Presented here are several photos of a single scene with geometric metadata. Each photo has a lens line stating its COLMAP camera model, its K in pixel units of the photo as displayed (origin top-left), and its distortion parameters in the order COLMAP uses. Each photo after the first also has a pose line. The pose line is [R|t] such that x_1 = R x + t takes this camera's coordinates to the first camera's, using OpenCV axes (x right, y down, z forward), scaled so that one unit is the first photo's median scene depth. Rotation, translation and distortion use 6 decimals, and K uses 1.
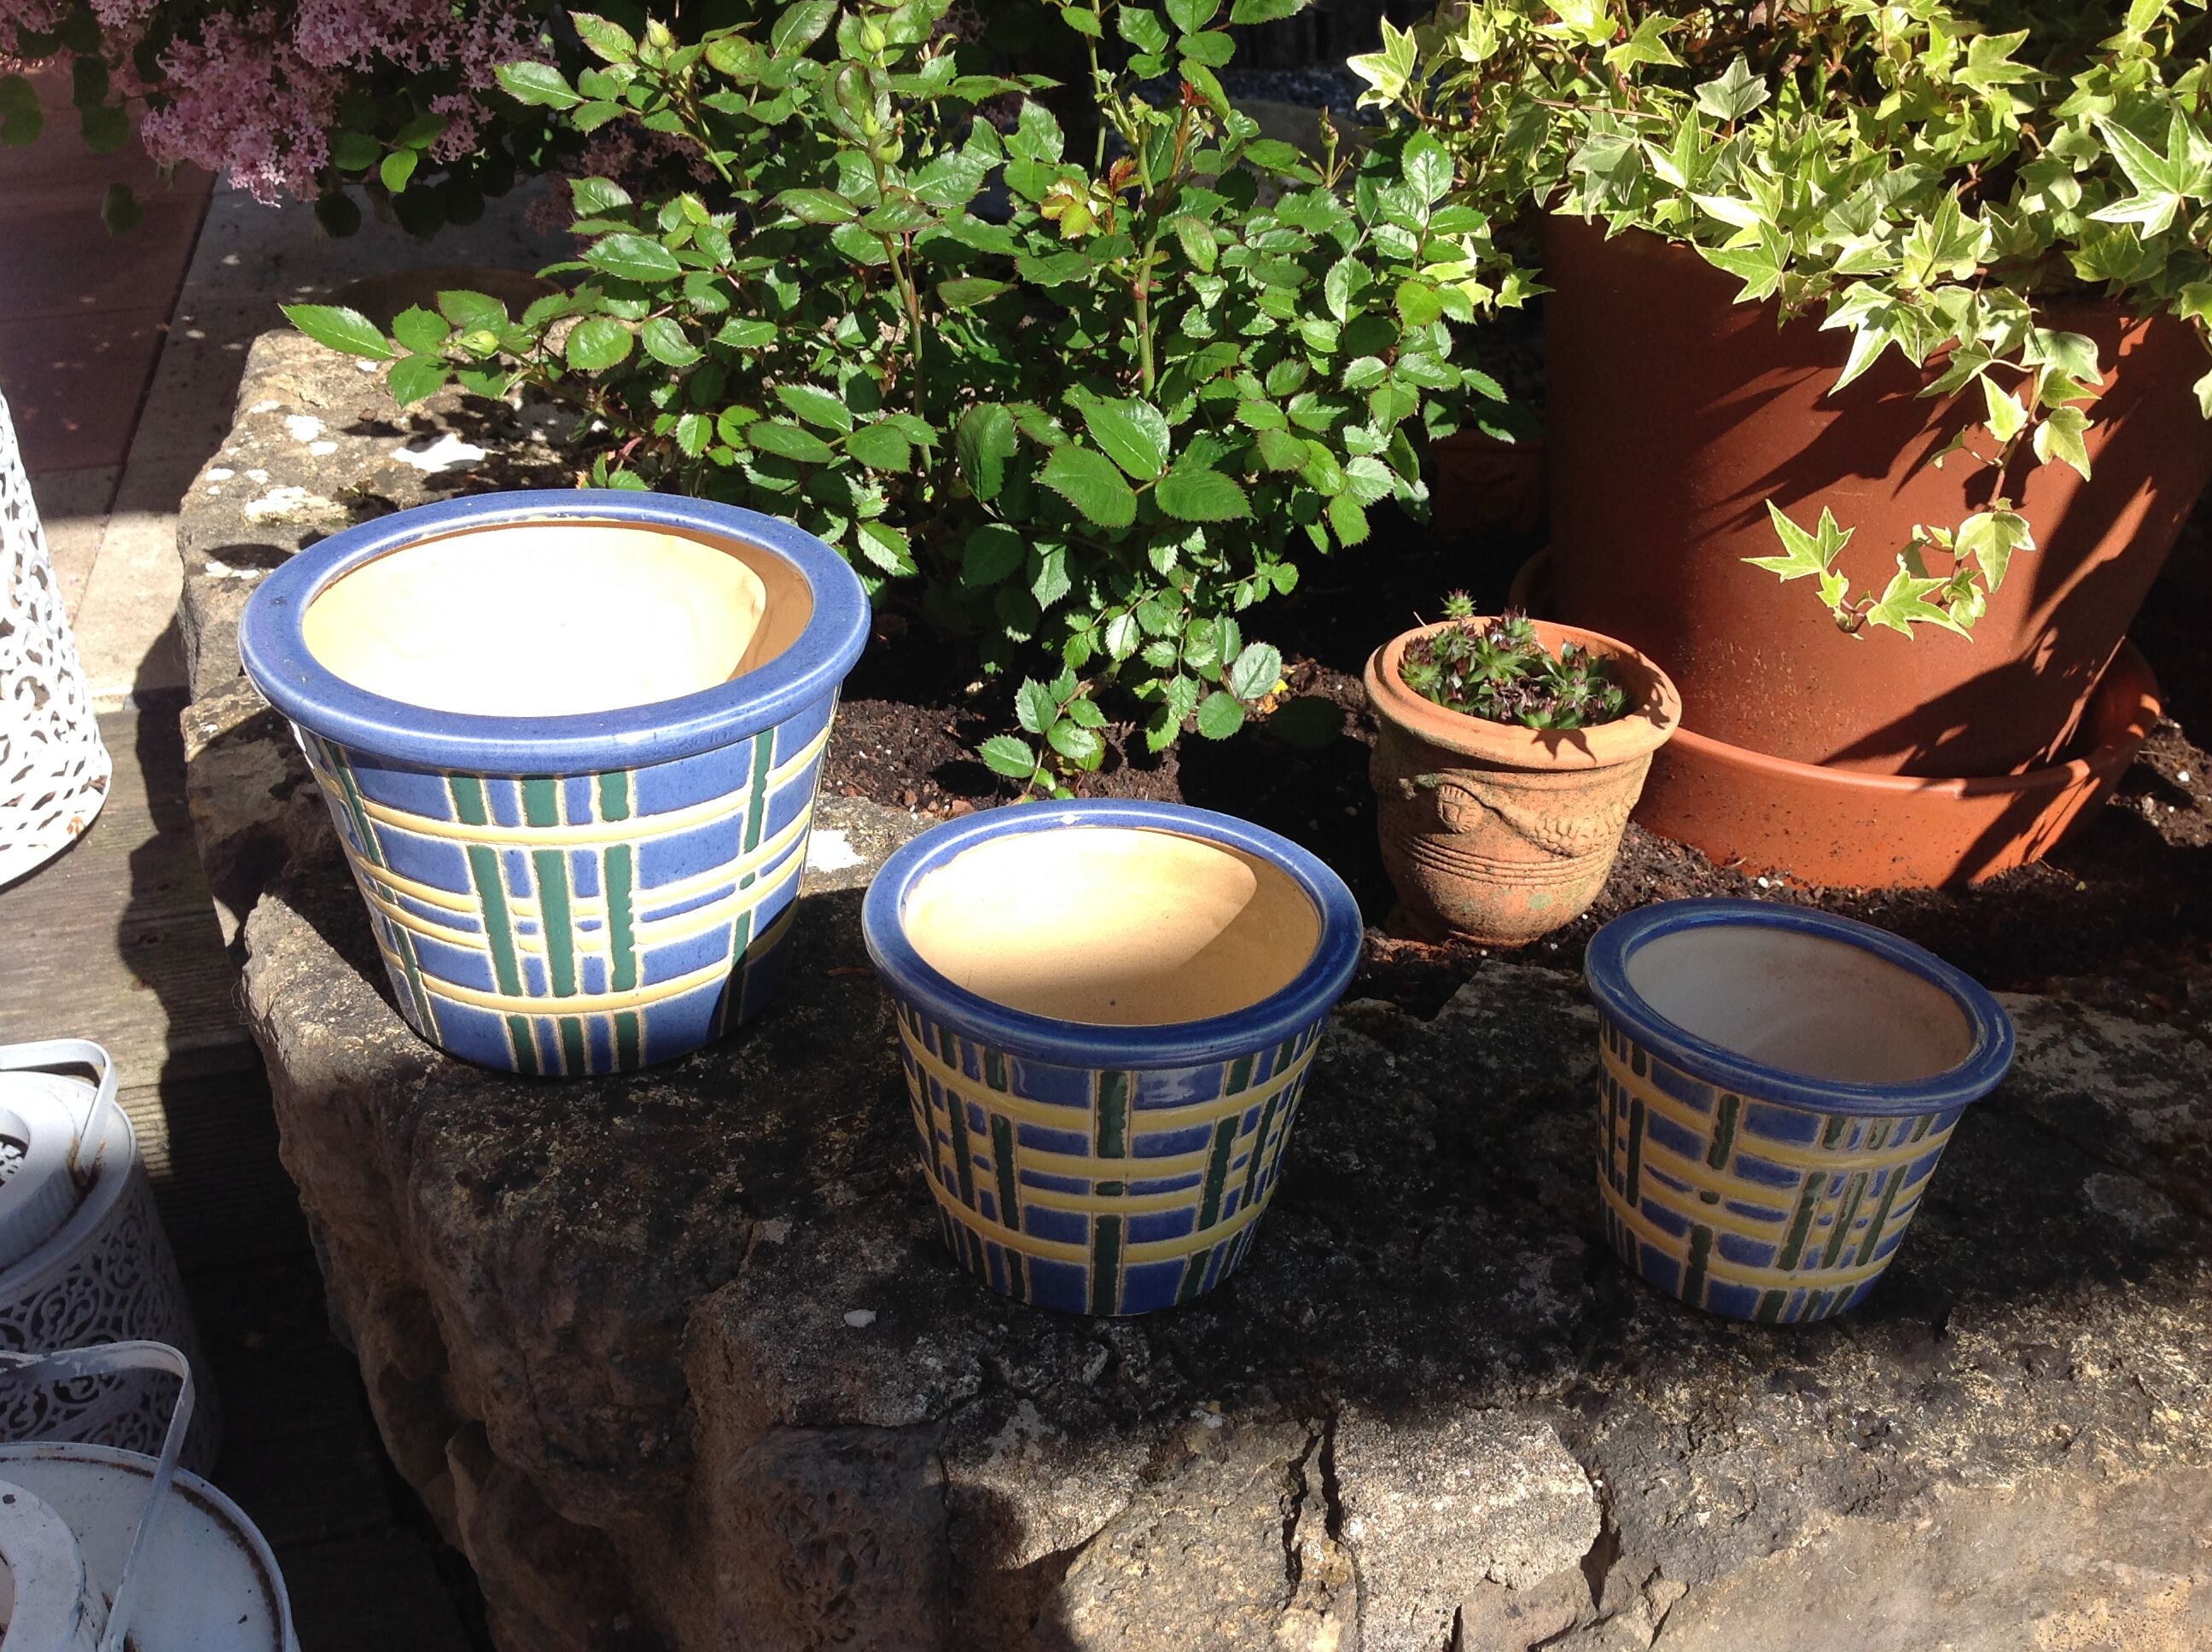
lens RADIAL K [[2109.3, 0, 1117.0], [0, 2109.3, 825.0], [0, 0, 1]] dist [0.070659, -0.218329]
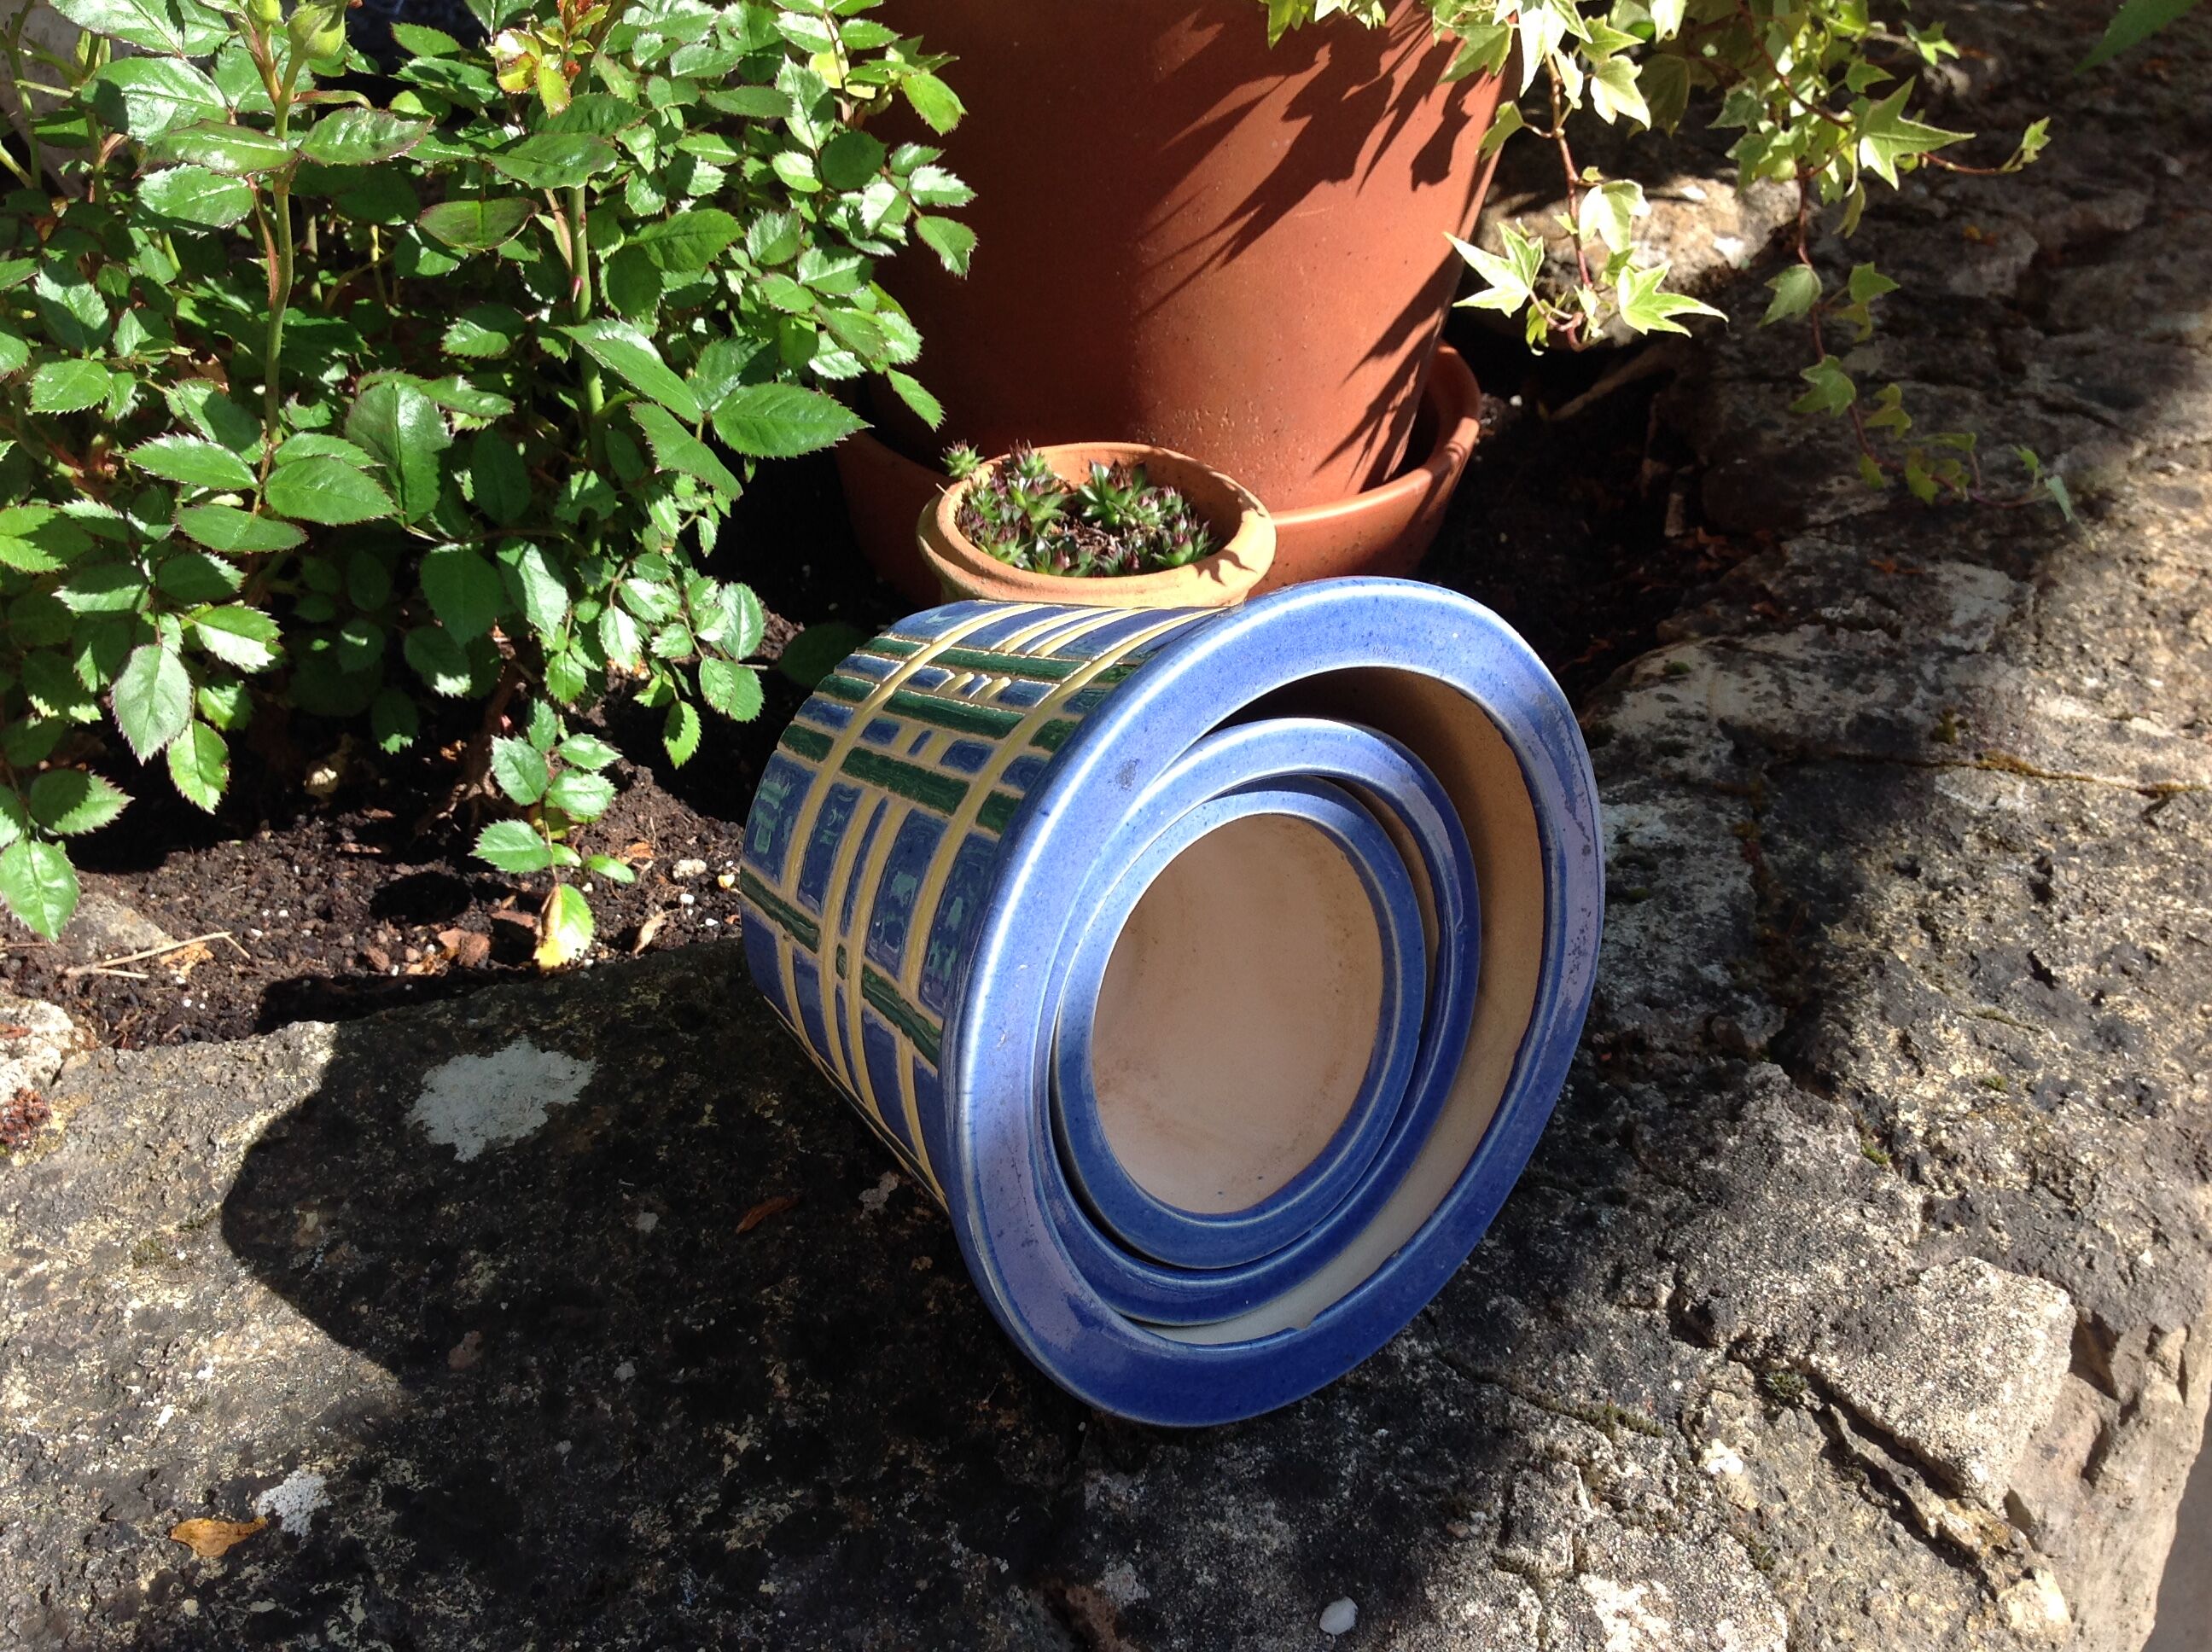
lens RADIAL K [[2109.3, 0, 1117.0], [0, 2109.3, 825.0], [0, 0, 1]] dist [0.070659, -0.218329]
pose [[0.732698, -0.402057, 0.549093, -0.426718], [0.336151, 0.915347, 0.221682, -0.186905], [-0.591740, 0.022152, 0.805825, 0.407042]]
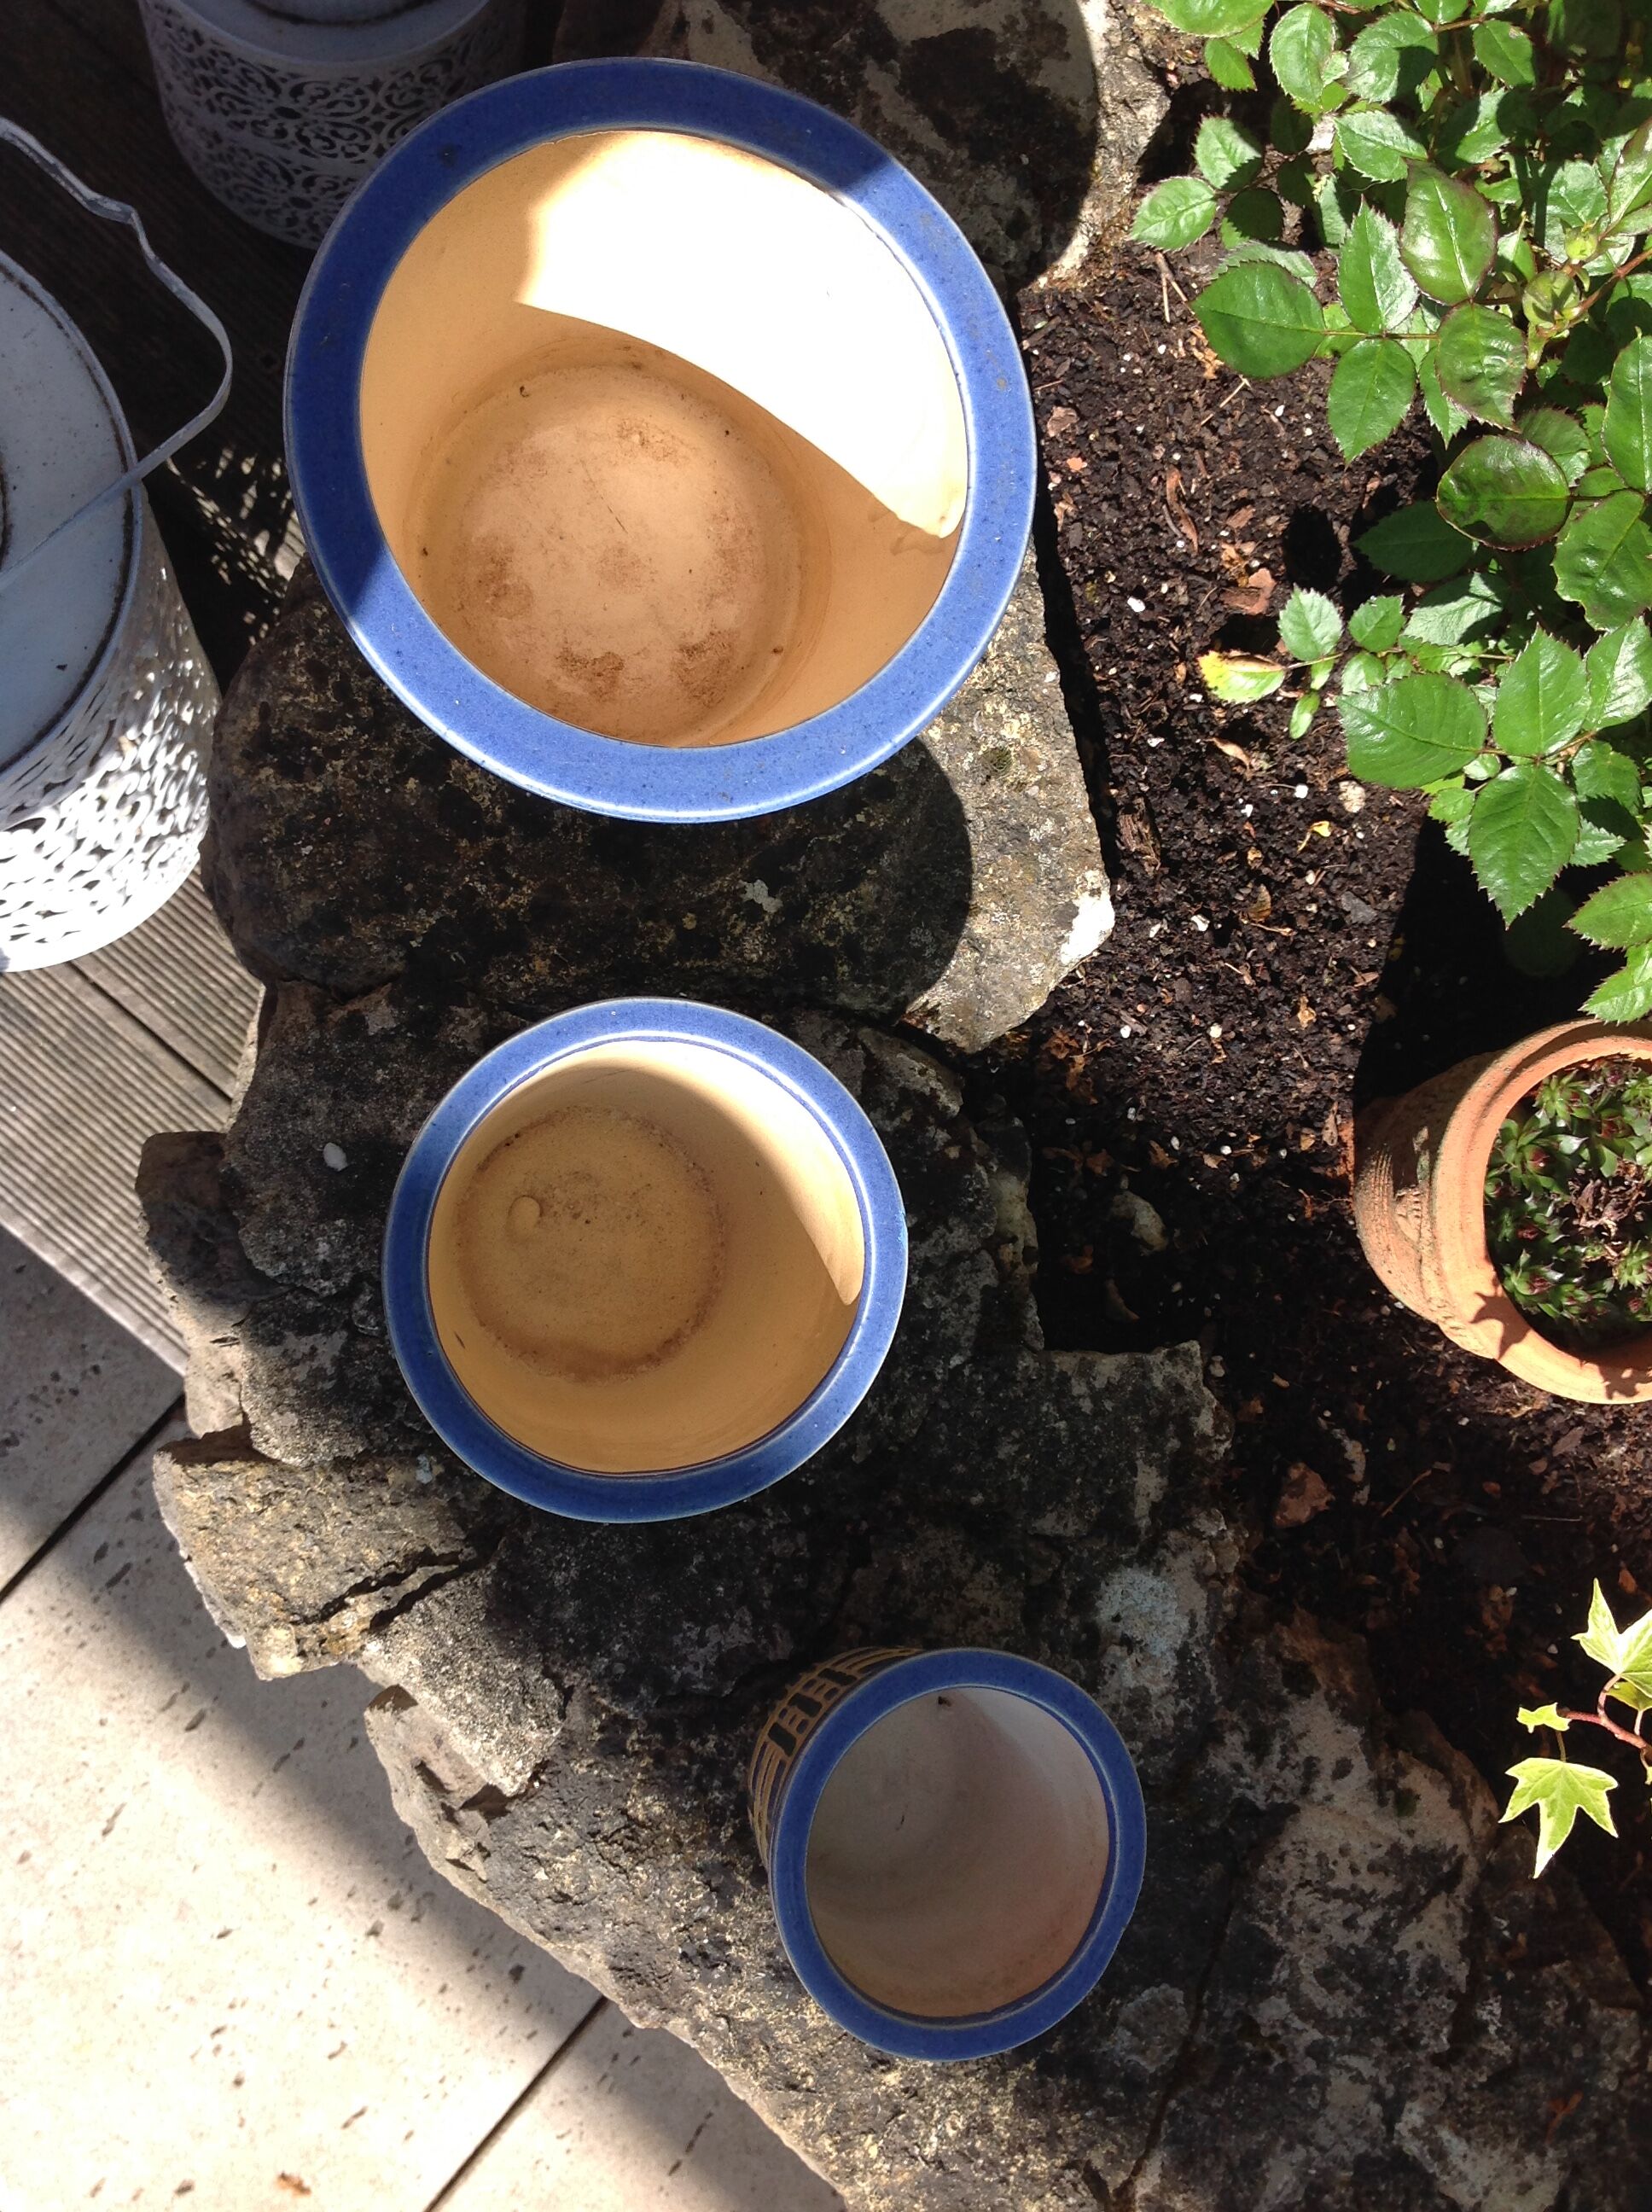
lens RADIAL K [[2109.3, 0, 826.0], [0, 2109.3, 1106.0], [0, 0, 1]] dist [0.070659, -0.218329]
pose [[0.536563, 0.840685, 0.073141, -0.079238], [-0.576966, 0.302229, 0.758793, -0.679676], [0.615801, -0.449340, 0.647212, 0.419310]]
